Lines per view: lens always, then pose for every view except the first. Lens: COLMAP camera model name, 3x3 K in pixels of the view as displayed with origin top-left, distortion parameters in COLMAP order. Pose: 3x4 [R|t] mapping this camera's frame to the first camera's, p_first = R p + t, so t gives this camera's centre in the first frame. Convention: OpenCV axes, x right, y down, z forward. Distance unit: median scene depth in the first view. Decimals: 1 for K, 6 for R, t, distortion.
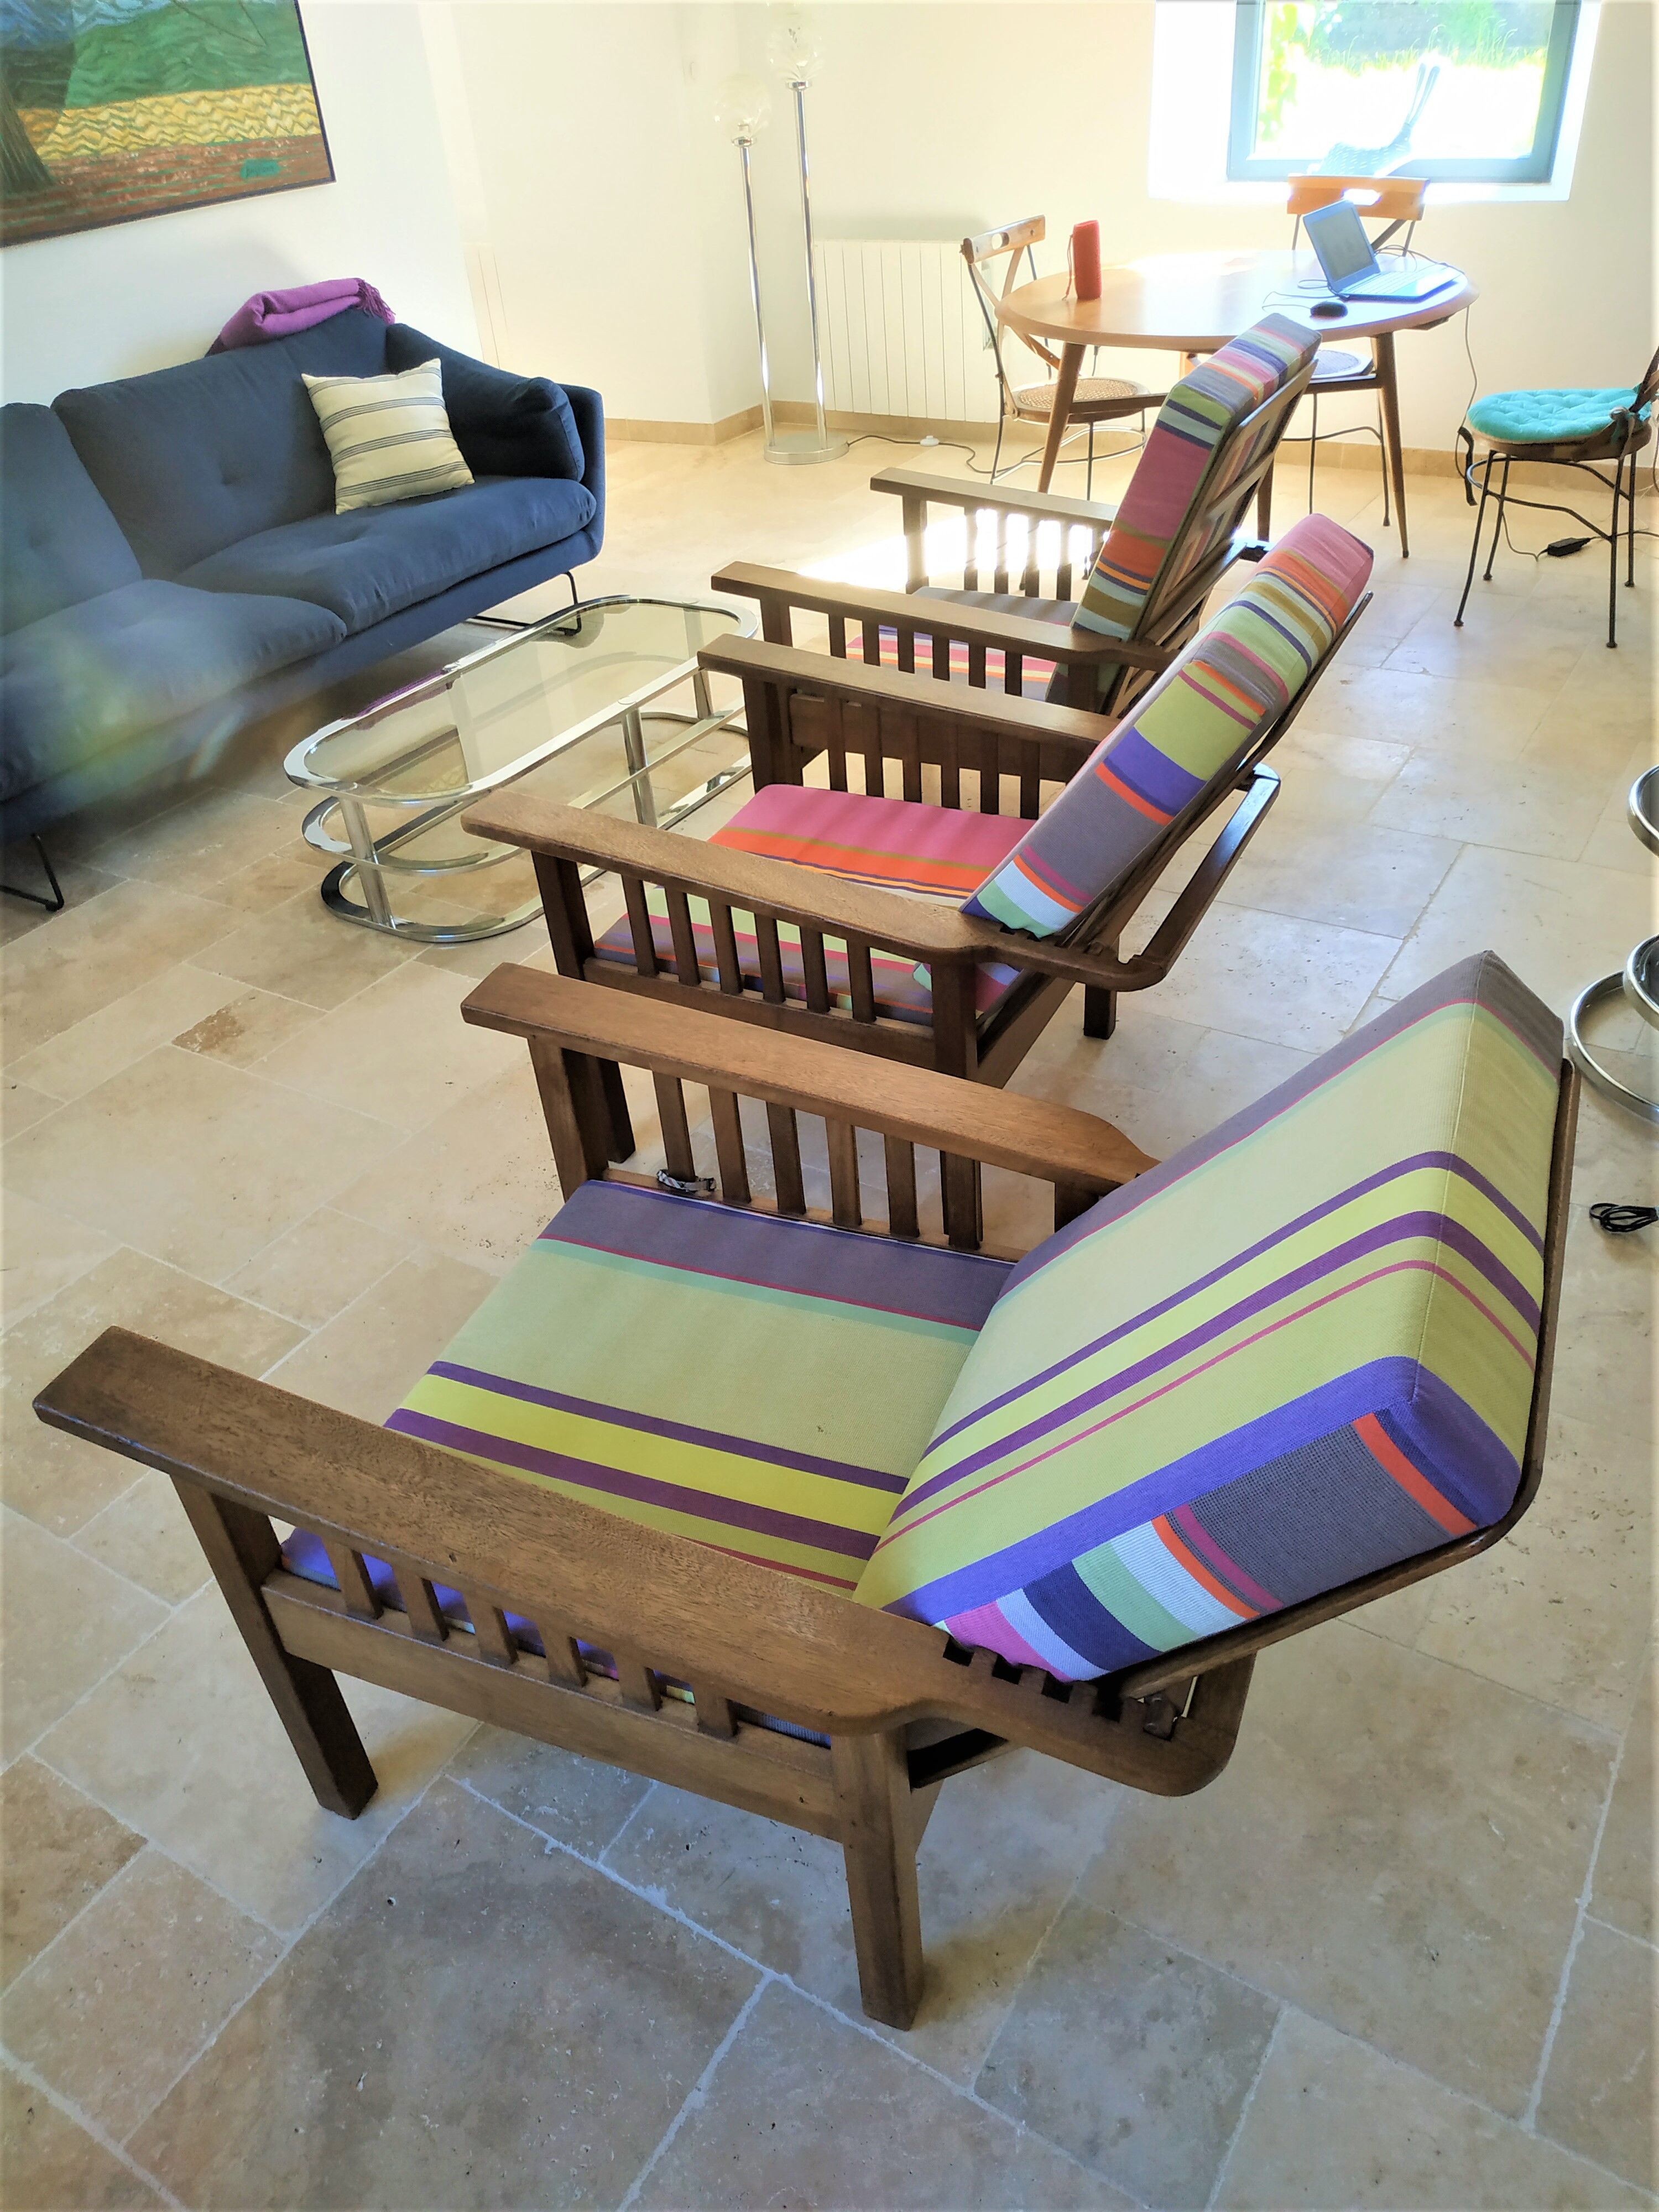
lens RADIAL K [[1689.8, 0, 829.5], [0, 1689.8, 1106.0], [0, 0, 1]] dist [-0.007045, -0.000212]
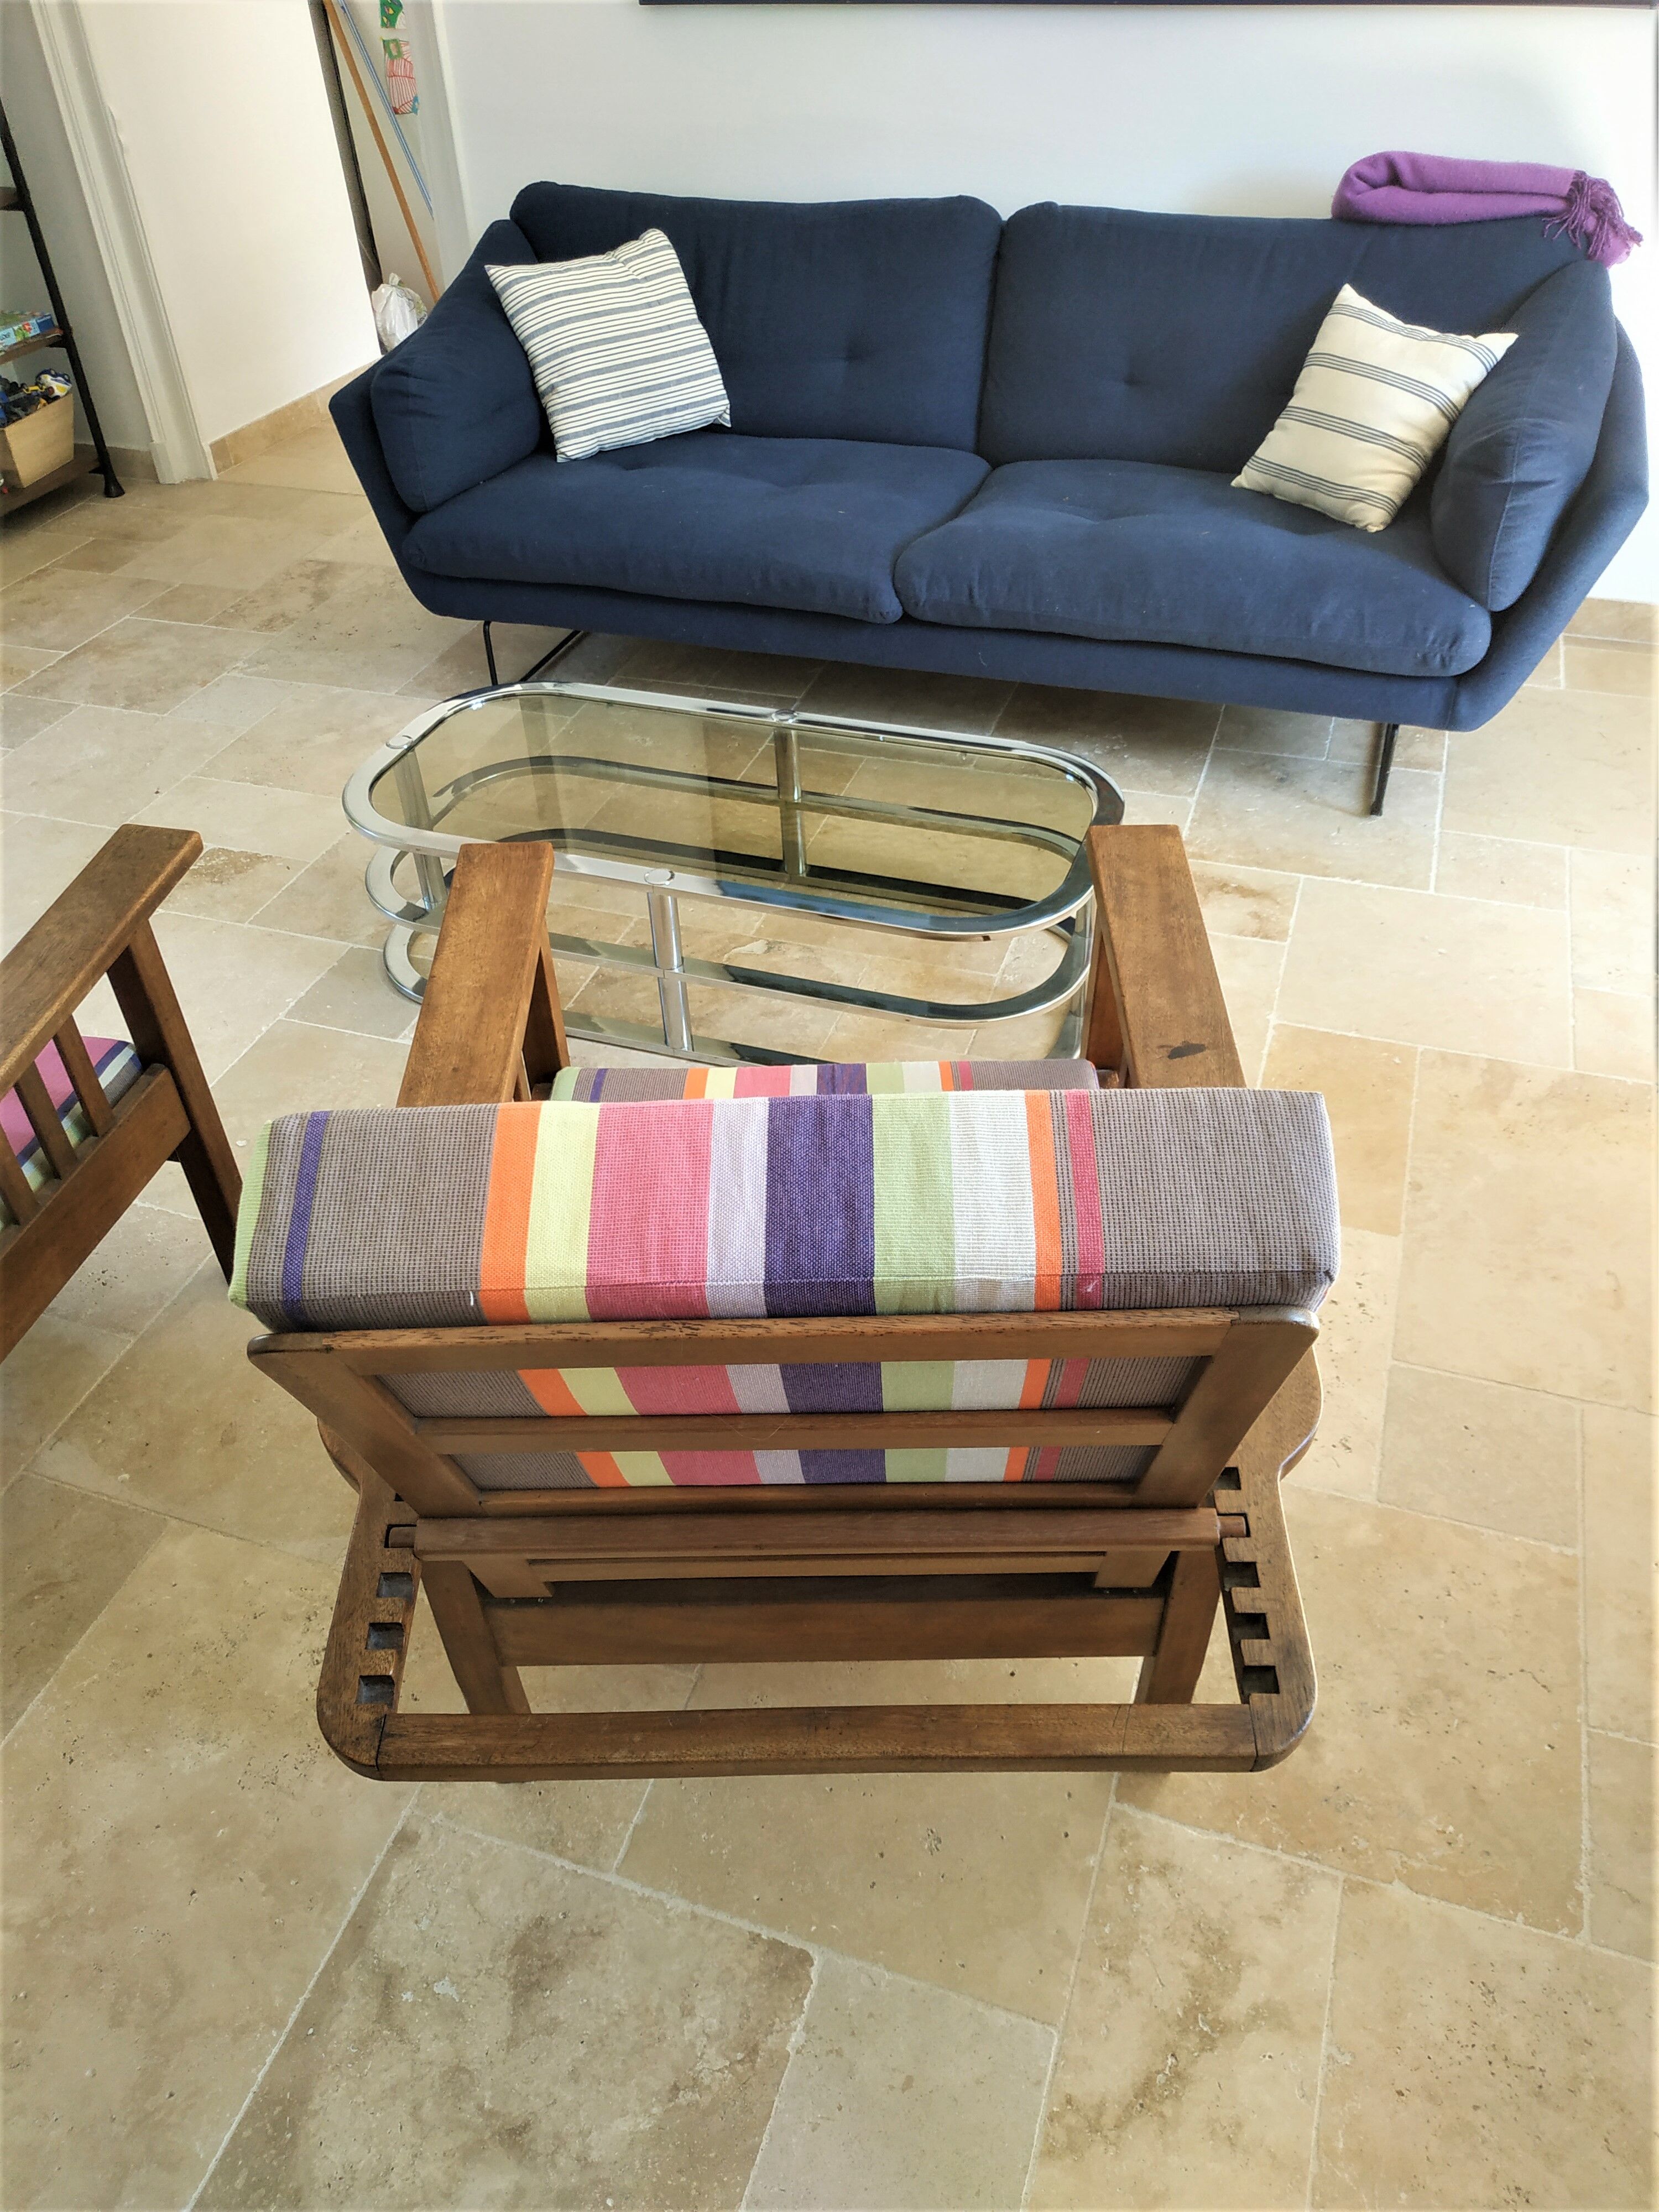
lens RADIAL K [[1689.8, 0, 829.5], [0, 1689.8, 1106.0], [0, 0, 1]] dist [-0.007045, -0.000212]
pose [[0.195036, 0.663793, -0.722039, 0.349816], [-0.536420, 0.688507, 0.488069, -0.427239], [0.821105, 0.292125, 0.490356, 0.599289]]
